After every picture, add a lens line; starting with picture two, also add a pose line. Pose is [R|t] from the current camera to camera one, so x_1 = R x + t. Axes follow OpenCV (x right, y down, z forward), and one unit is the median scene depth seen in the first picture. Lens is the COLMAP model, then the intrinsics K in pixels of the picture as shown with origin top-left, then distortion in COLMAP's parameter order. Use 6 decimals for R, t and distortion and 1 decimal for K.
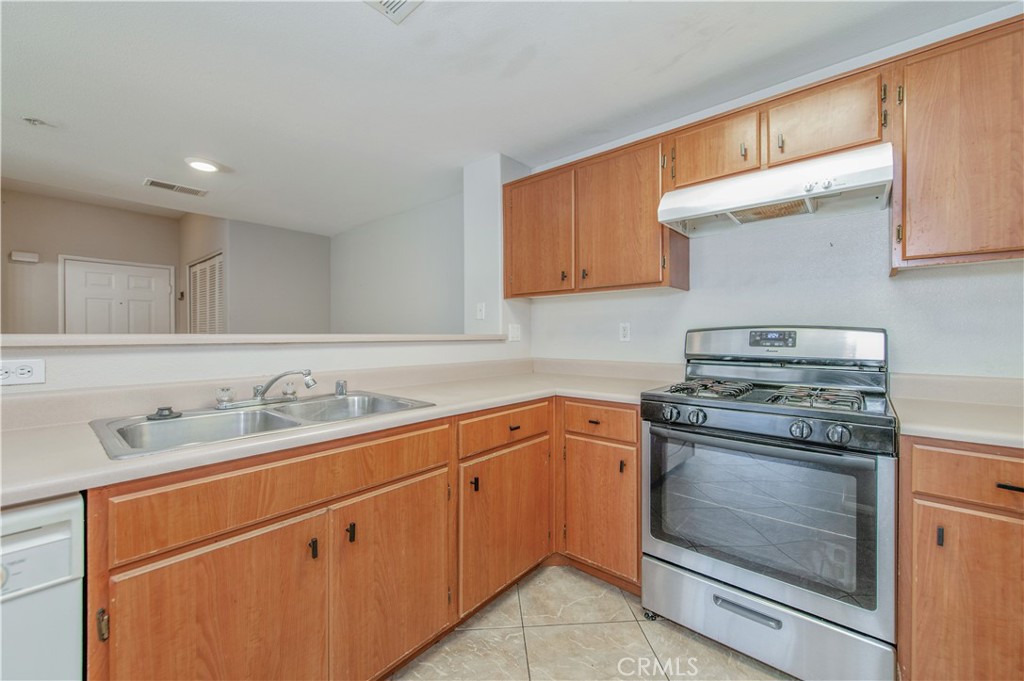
lens RADIAL K [[406.9, 0, 514.1], [0, 406.9, 336.0], [0, 0, 1]] dist [-0.004937, -0.000017]
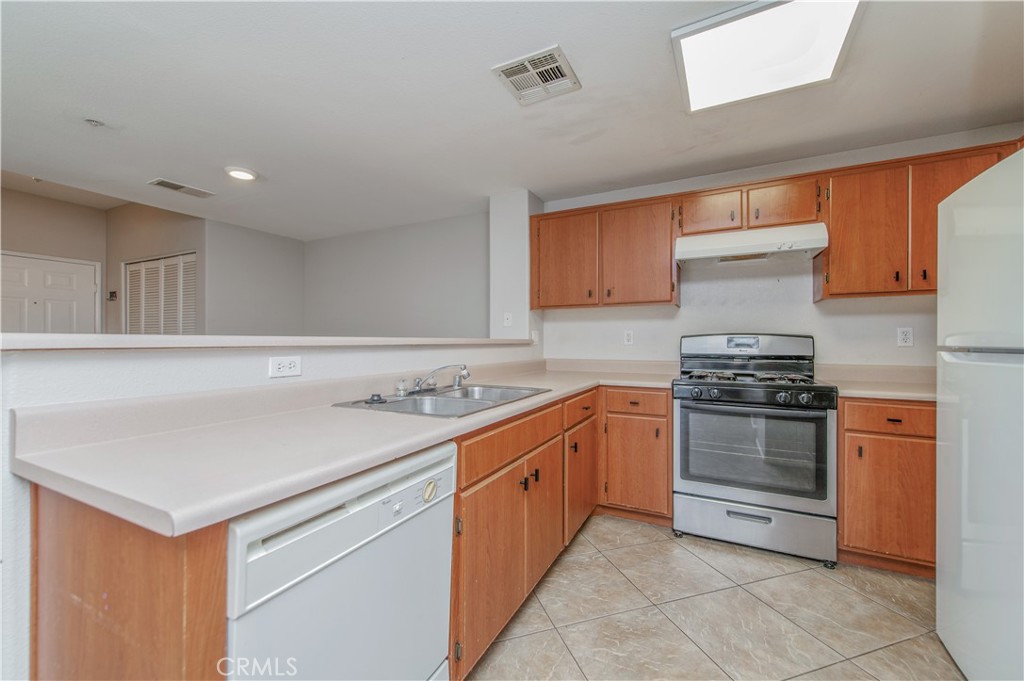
lens RADIAL K [[406.9, 0, 510.2], [0, 406.9, 340.3], [0, 0, 1]] dist [-0.004937, -0.000017]
pose [[0.974780, 0.002967, 0.223149, -0.565102], [-0.002132, 0.999990, -0.003983, 0.007445], [-0.223158, 0.003407, 0.974776, -0.268442]]
